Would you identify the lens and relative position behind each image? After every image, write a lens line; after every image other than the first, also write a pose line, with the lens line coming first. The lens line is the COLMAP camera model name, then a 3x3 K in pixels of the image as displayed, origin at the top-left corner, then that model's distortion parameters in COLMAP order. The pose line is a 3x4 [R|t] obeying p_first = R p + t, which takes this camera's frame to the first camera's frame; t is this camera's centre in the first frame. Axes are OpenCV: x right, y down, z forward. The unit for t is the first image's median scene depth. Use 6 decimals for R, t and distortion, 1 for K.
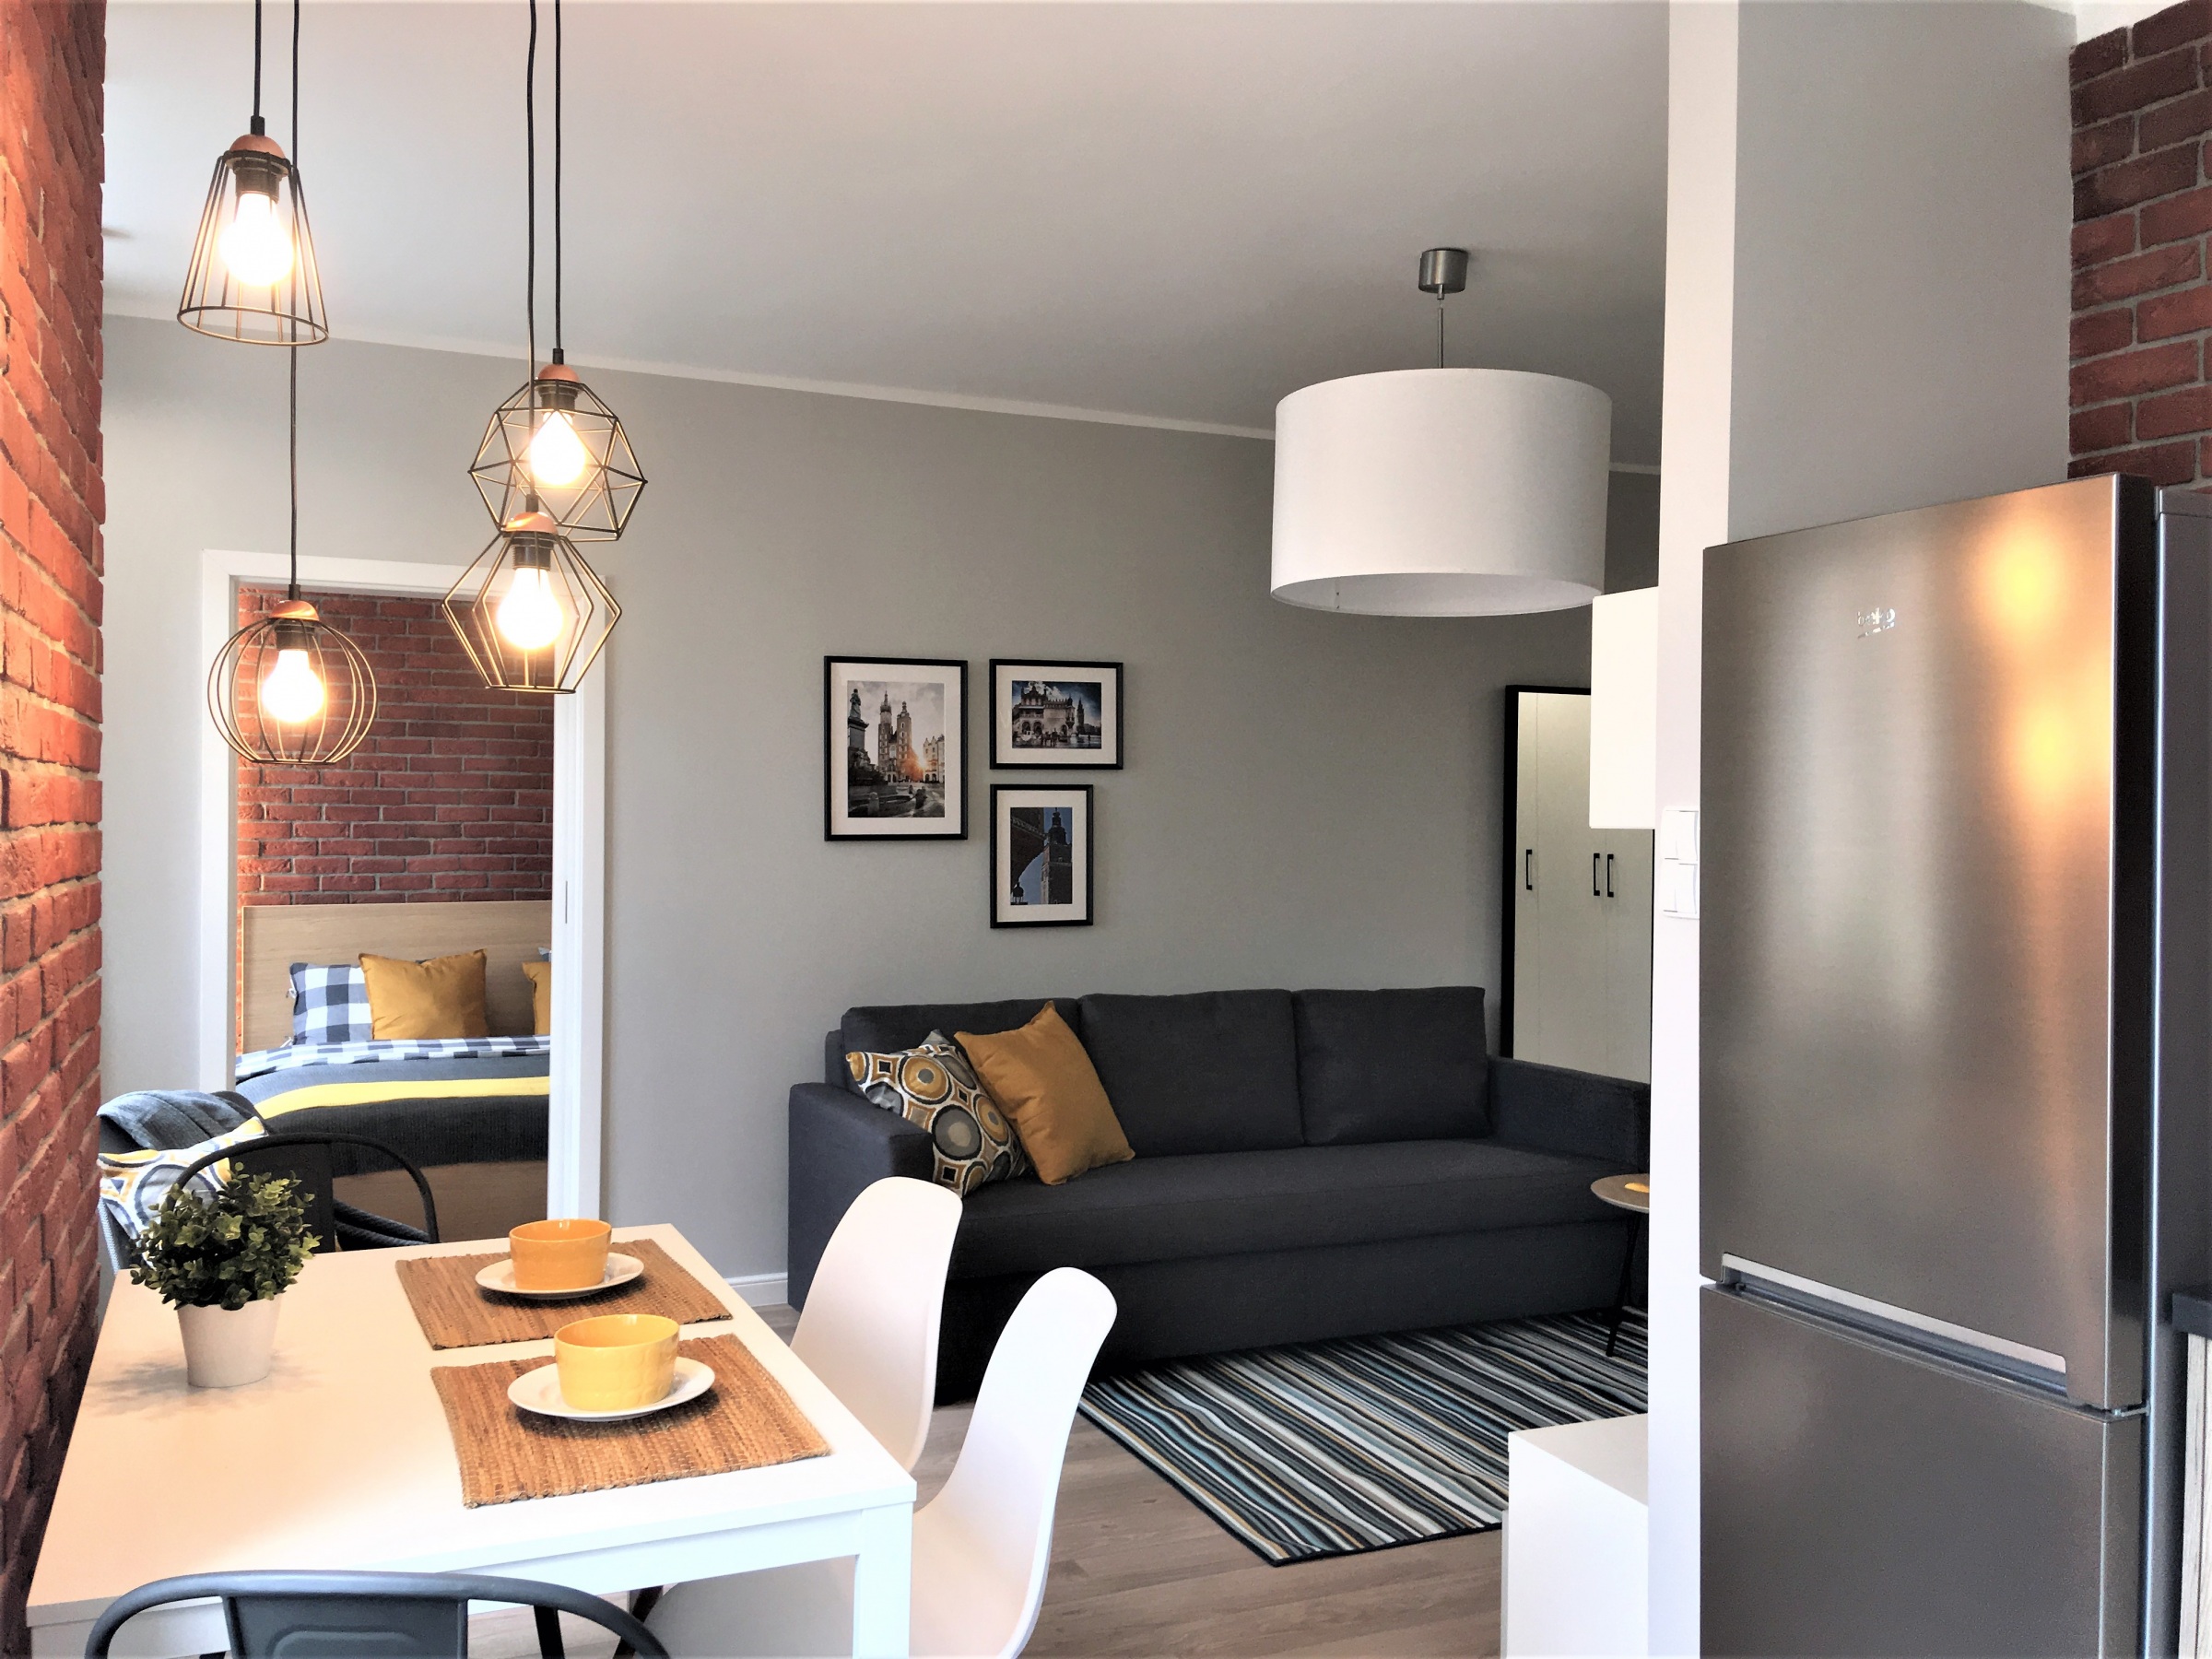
lens RADIAL K [[1868.1, 0, 1106.0], [0, 1868.1, 829.5], [0, 0, 1]] dist [0.130195, -0.207933]
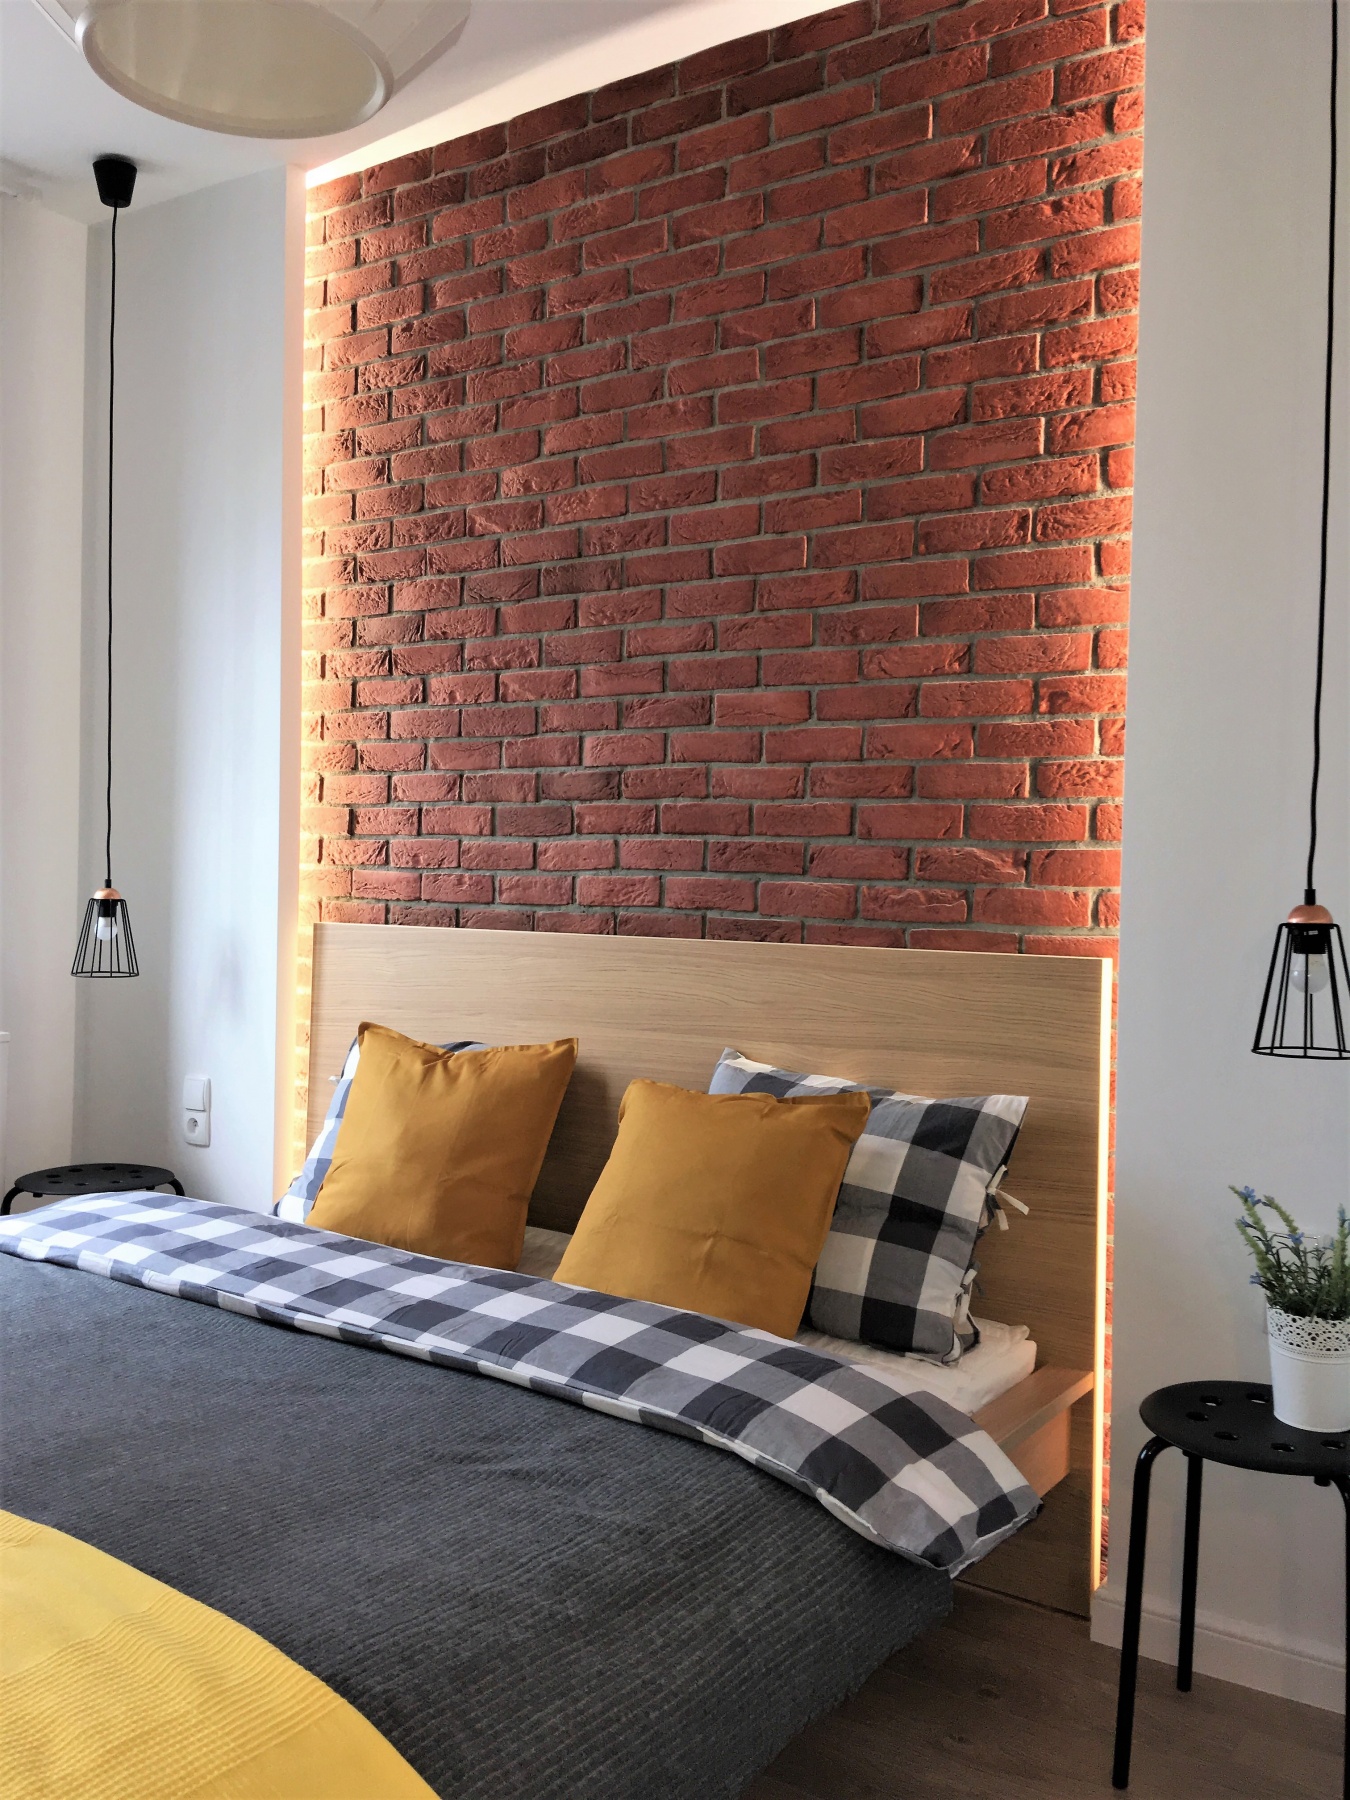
lens RADIAL K [[1520.2, 0, 675.0], [0, 1520.2, 900.0], [0, 0, 1]] dist [0.130195, -0.207933]
pose [[0.508995, 0.019434, -0.860550, -0.003892], [-0.024272, 0.999672, 0.008220, 0.026798], [0.860427, 0.016703, 0.509299, 0.844958]]
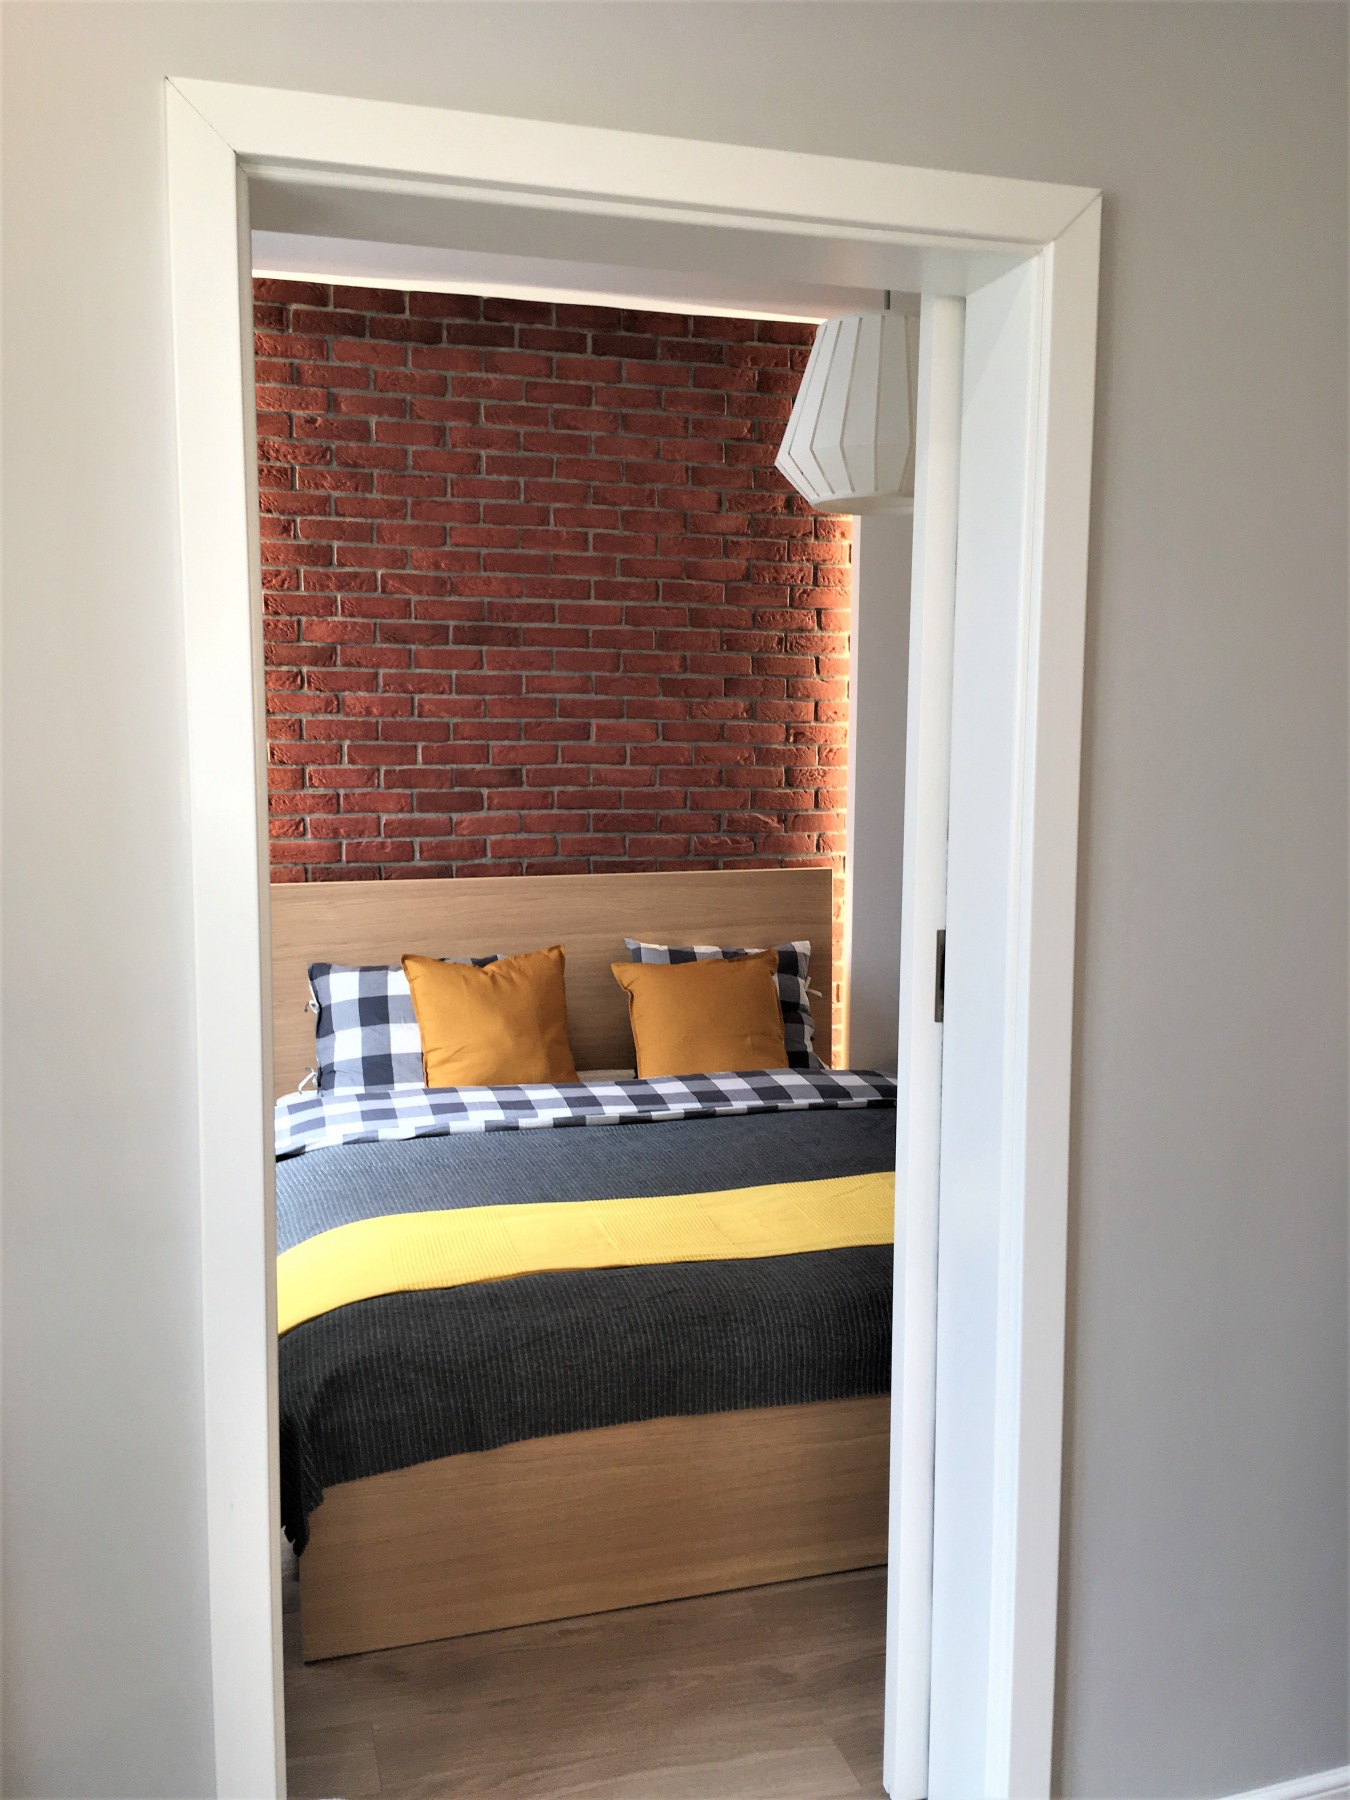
lens RADIAL K [[1520.2, 0, 675.0], [0, 1520.2, 900.0], [0, 0, 1]] dist [0.130195, -0.207933]
pose [[0.990946, 0.012790, -0.133652, -0.211873], [0.001317, 0.994479, 0.104929, -0.014297], [0.134256, -0.104155, 0.985458, 0.443859]]
